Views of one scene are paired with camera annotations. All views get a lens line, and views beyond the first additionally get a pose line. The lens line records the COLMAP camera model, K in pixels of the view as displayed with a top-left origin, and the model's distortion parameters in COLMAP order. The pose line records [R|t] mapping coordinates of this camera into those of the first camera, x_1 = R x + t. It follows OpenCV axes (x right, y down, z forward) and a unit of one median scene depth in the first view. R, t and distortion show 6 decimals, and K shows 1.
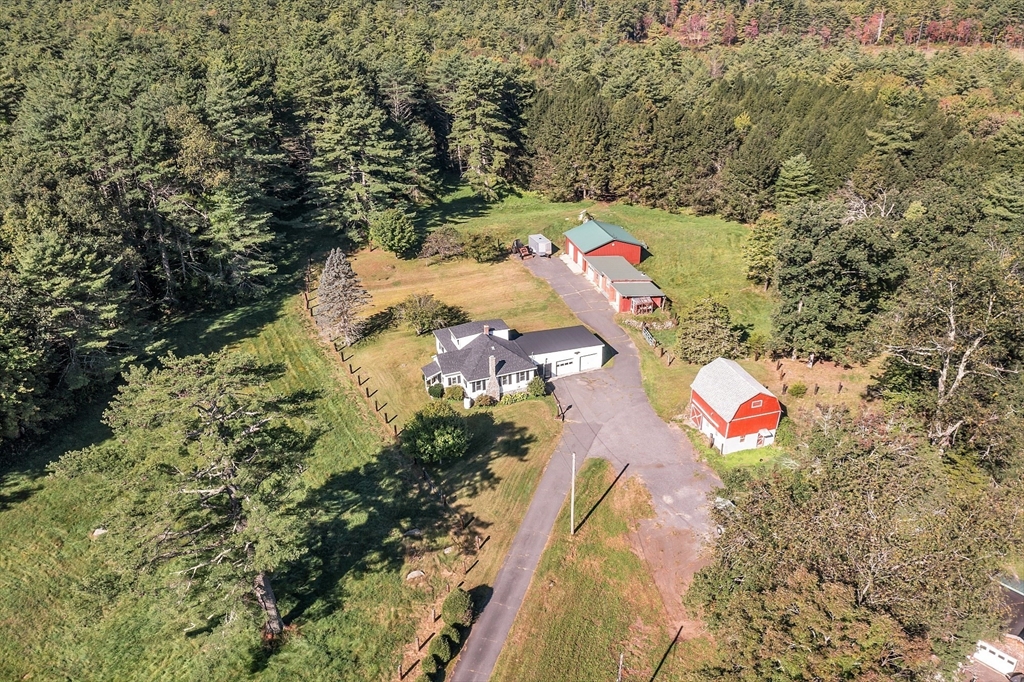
lens RADIAL K [[811.3, 0, 516.6], [0, 811.3, 344.4], [0, 0, 1]] dist [-0.014921, 0.030255]
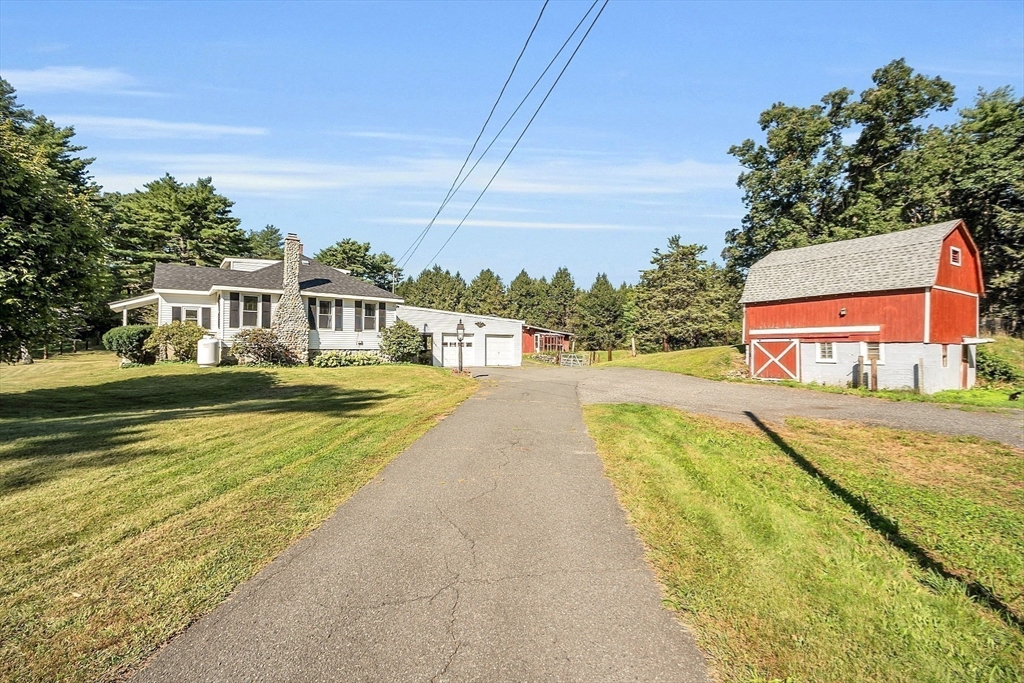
lens RADIAL K [[464.3, 0, 508.3], [0, 464.3, 345.3], [0, 0, 1]] dist [-0.023815, 0.001211]
pose [[0.969293, 0.020457, 0.245055, 0.018686], [0.100029, 0.877562, -0.468913, 0.176604], [-0.224643, 0.479027, 0.848568, 0.779265]]
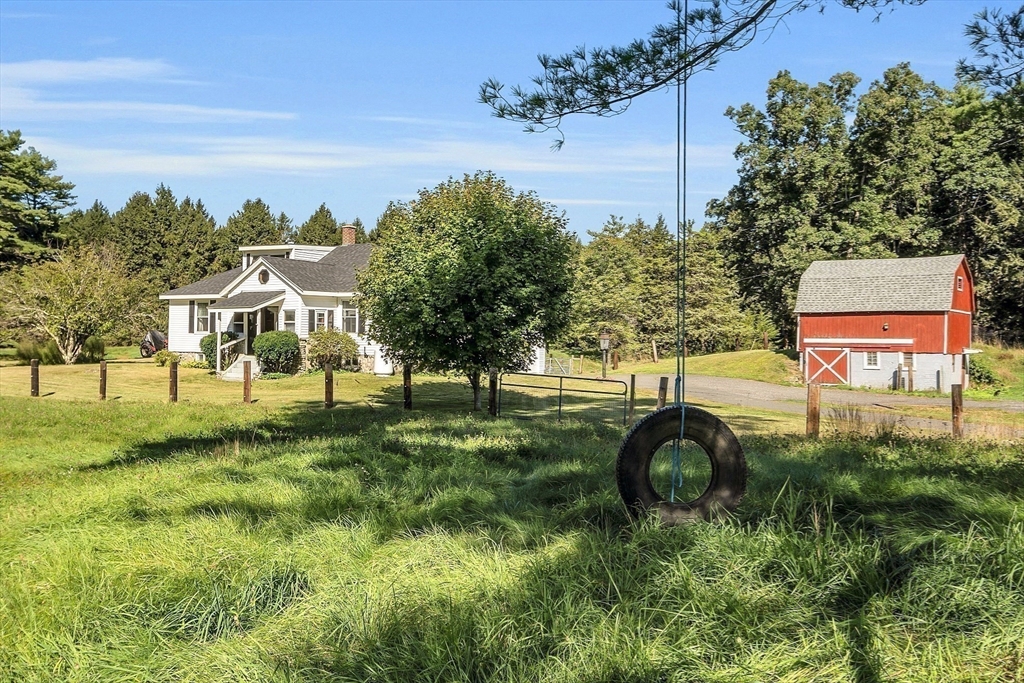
lens RADIAL K [[968.4, 0, 513.7], [0, 968.4, 335.4], [0, 0, 1]] dist [-0.005441, 0.000000]
pose [[0.789998, 0.027736, 0.612481, -0.269163], [0.269794, 0.881332, -0.387900, 0.235011], [-0.550558, 0.471684, 0.688768, 0.664736]]
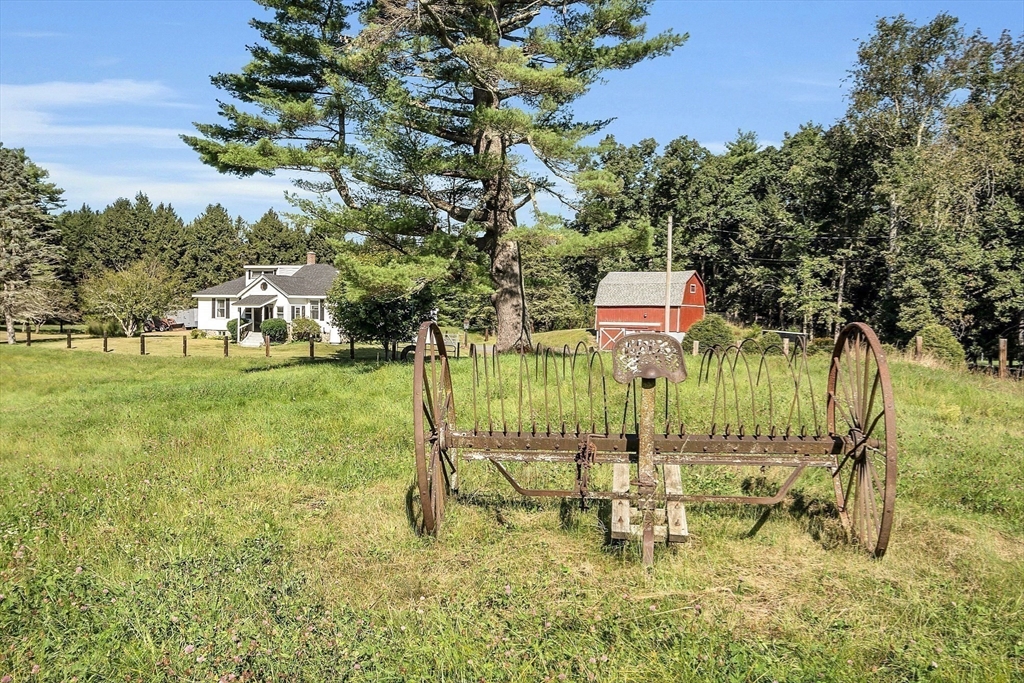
lens RADIAL K [[968.4, 0, 508.0], [0, 968.4, 336.0], [0, 0, 1]] dist [-0.005441, 0.000000]
pose [[0.745972, 0.012985, 0.665850, -0.447778], [0.292178, 0.892072, -0.344732, 0.358321], [-0.598463, 0.451707, 0.661667, 0.425881]]
